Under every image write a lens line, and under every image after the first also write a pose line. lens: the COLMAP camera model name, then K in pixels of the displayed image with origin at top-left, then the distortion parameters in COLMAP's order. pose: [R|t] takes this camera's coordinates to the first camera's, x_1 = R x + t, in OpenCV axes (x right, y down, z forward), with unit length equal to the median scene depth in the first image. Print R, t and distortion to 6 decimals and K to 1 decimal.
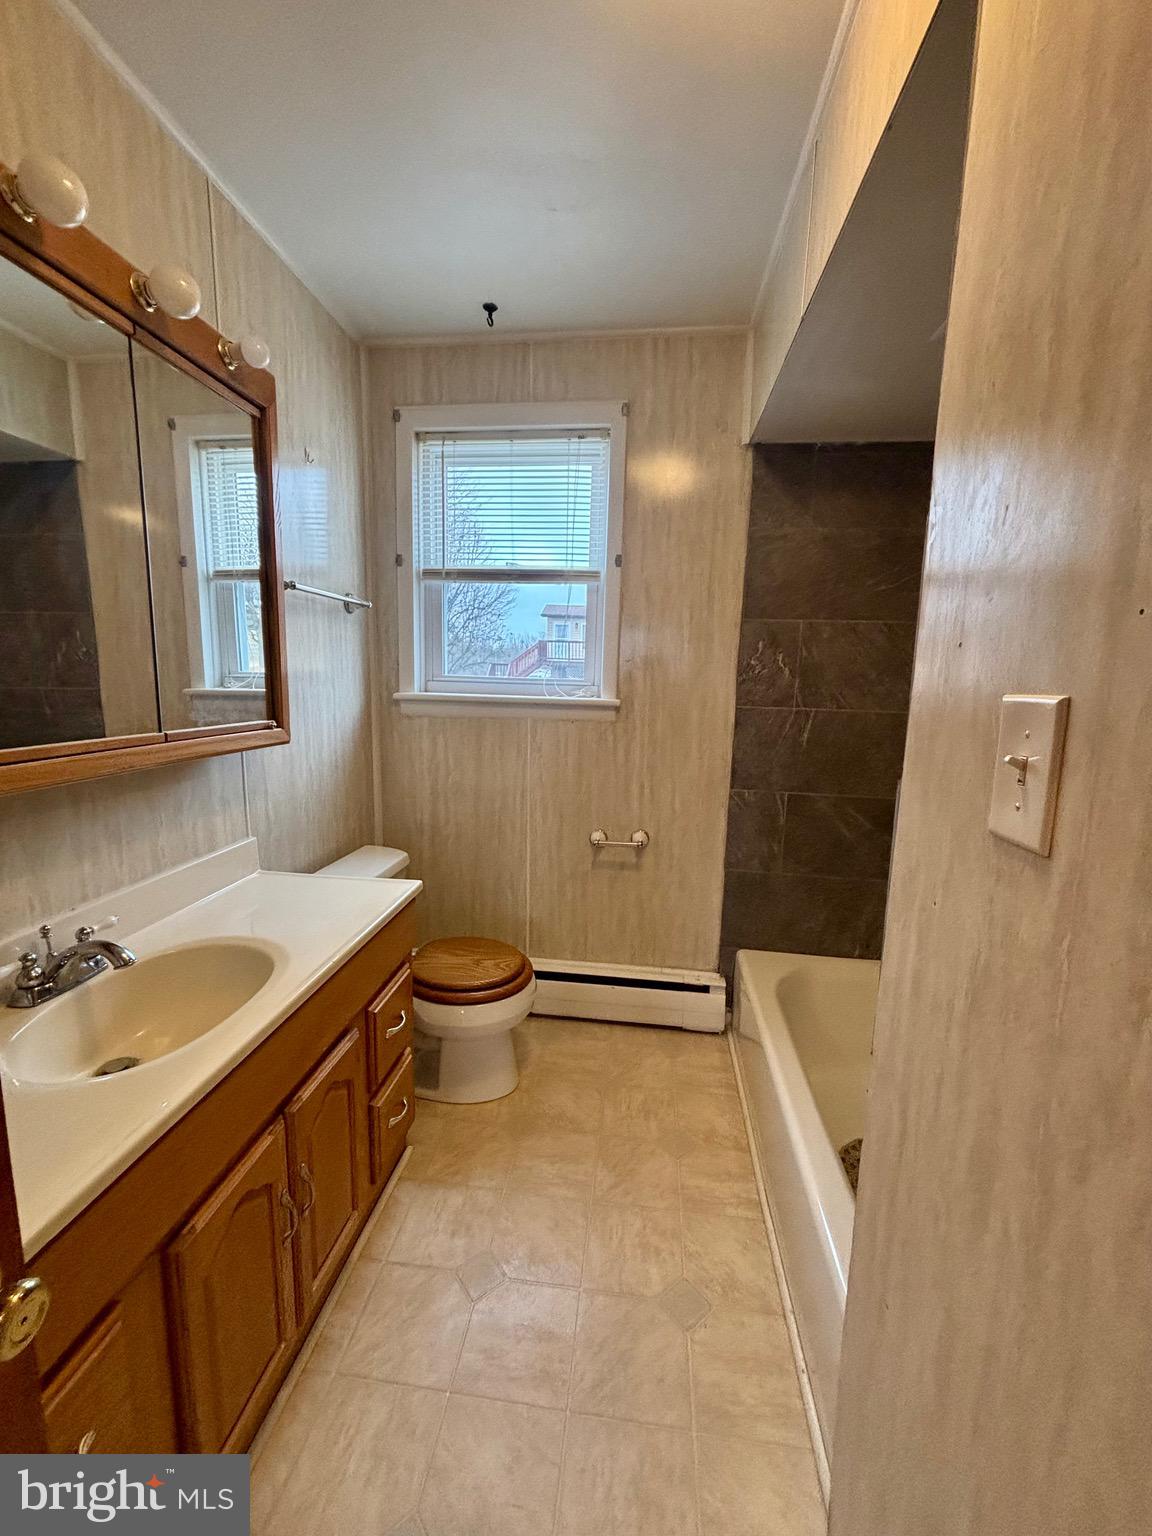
lens RADIAL K [[615.8, 0, 575.2], [0, 615.8, 768.5], [0, 0, 1]] dist [-0.000734, 0.000095]
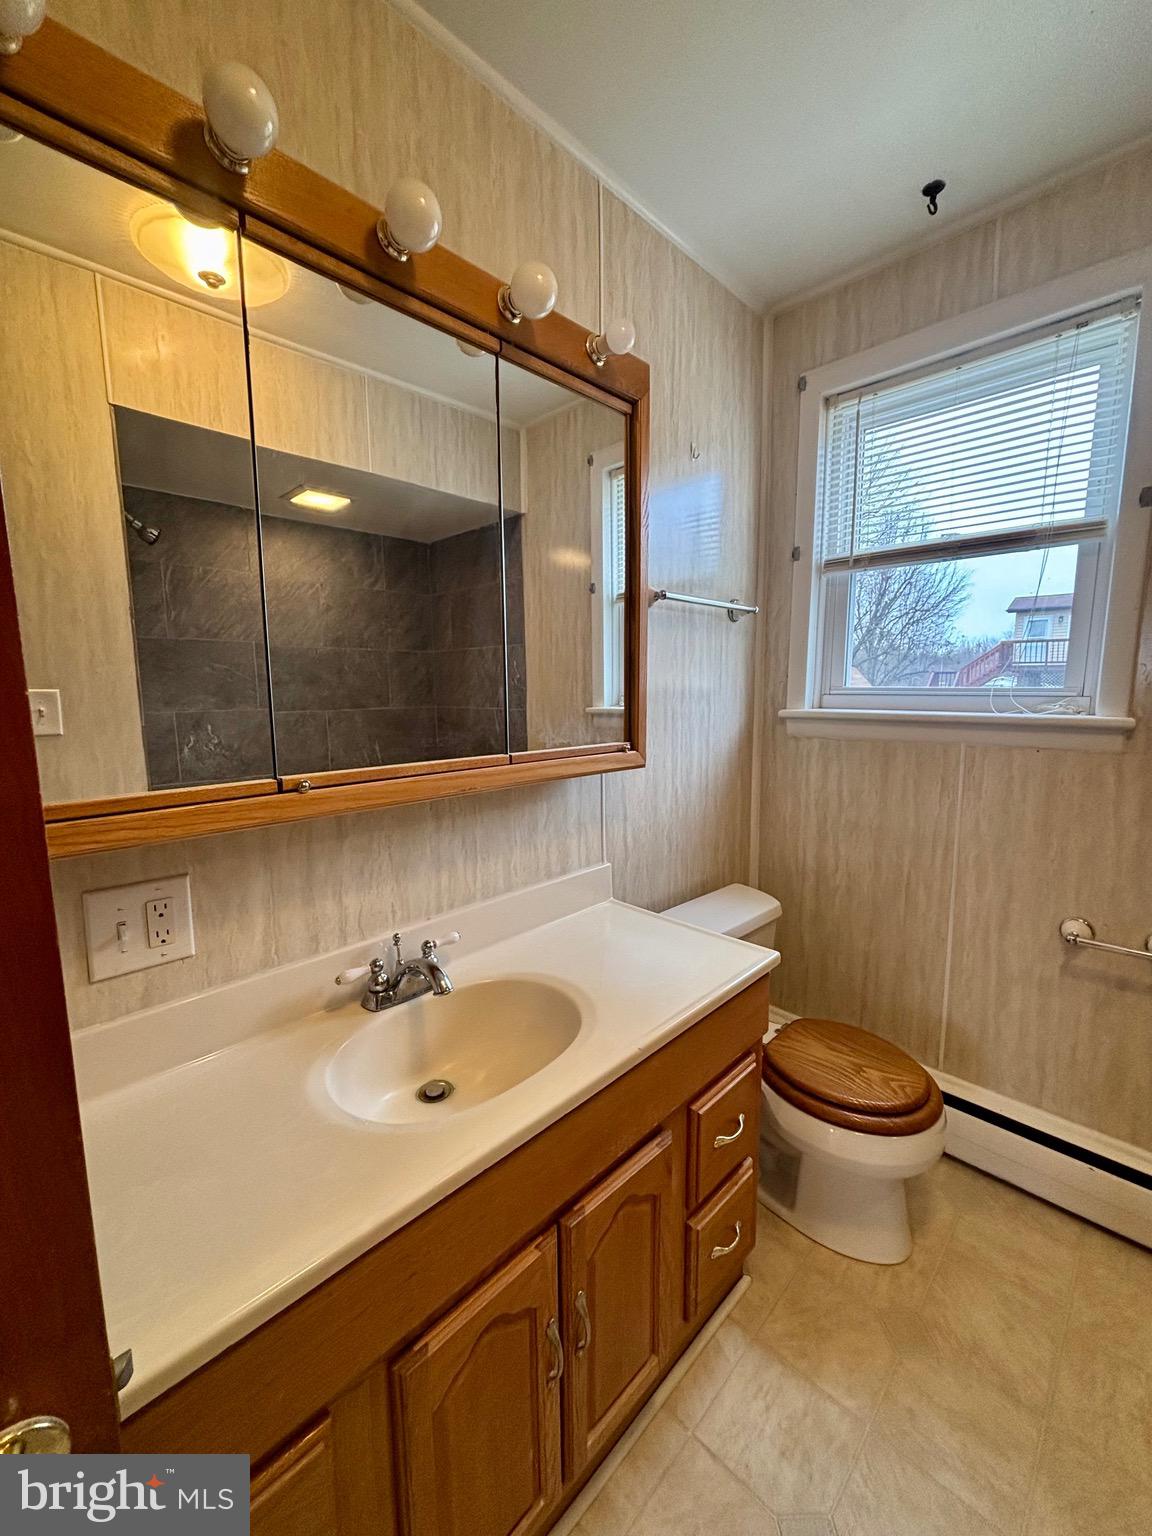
lens RADIAL K [[615.8, 0, 575.2], [0, 615.8, 768.5], [0, 0, 1]] dist [-0.000734, 0.000095]
pose [[0.790813, 0.050569, -0.609966, 0.008221], [-0.064902, 0.997891, -0.001414, -0.027400], [0.608608, 0.040706, 0.792427, 0.192711]]
